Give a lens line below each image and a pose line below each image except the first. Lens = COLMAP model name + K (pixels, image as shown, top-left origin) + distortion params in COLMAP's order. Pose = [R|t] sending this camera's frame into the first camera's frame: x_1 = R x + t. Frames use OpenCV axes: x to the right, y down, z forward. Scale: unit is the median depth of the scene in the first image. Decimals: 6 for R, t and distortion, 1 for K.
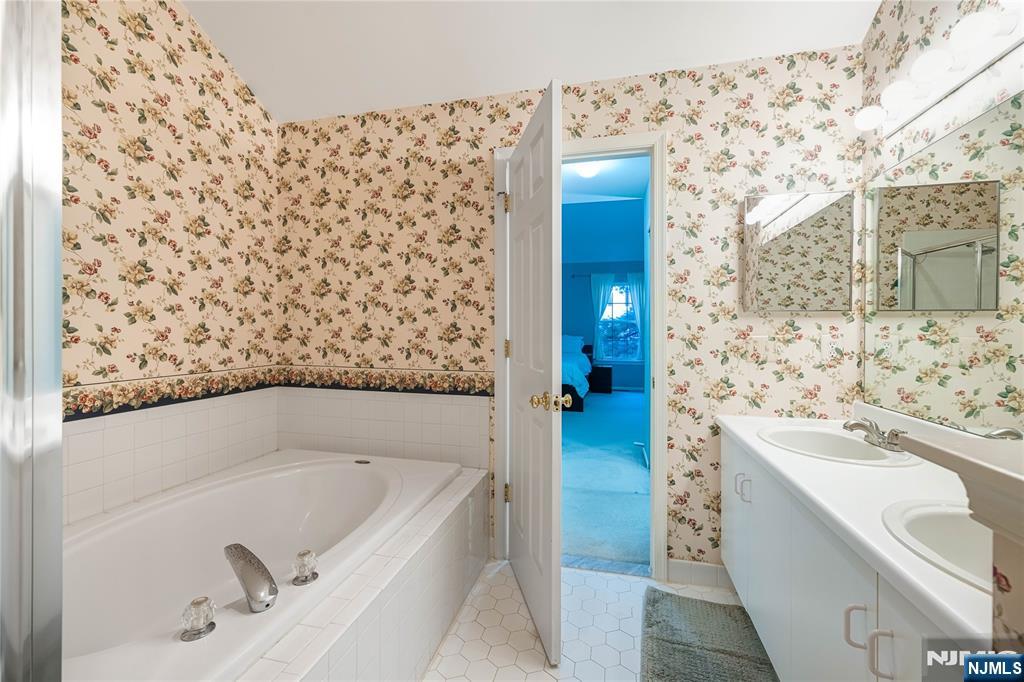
lens RADIAL K [[424.8, 0, 507.2], [0, 424.8, 332.0], [0, 0, 1]] dist [-0.005263, -0.000551]
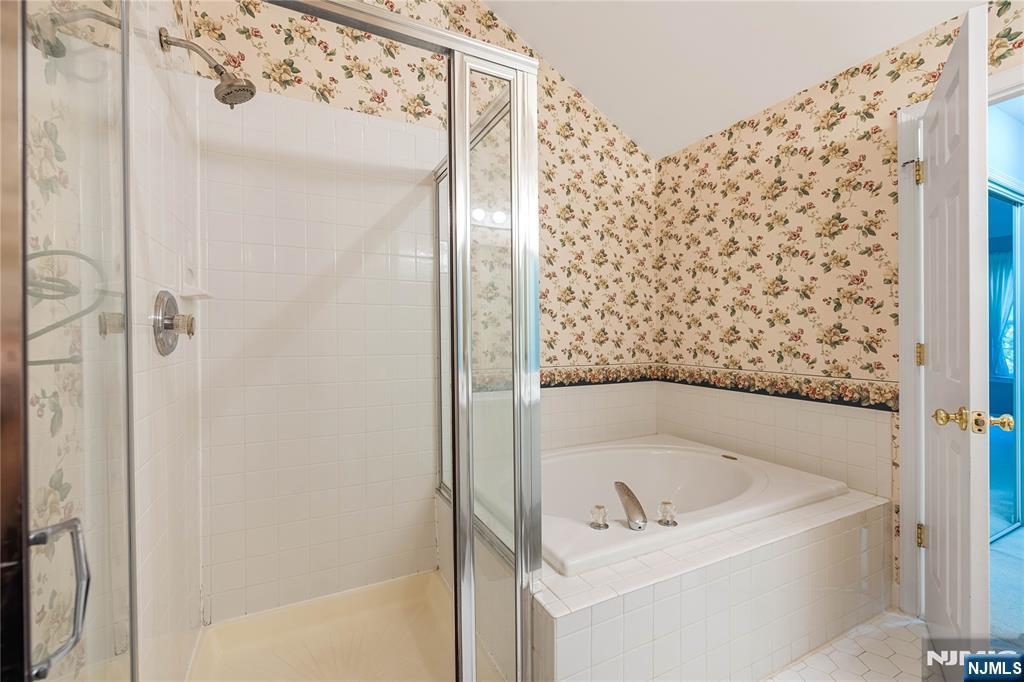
lens RADIAL K [[424.8, 0, 507.2], [0, 424.8, 332.0], [0, 0, 1]] dist [-0.005263, -0.000551]
pose [[0.659293, -0.010492, -0.751813, 0.084946], [0.000825, 0.999912, -0.013230, 0.006760], [0.751886, 0.008102, 0.659244, -0.108433]]
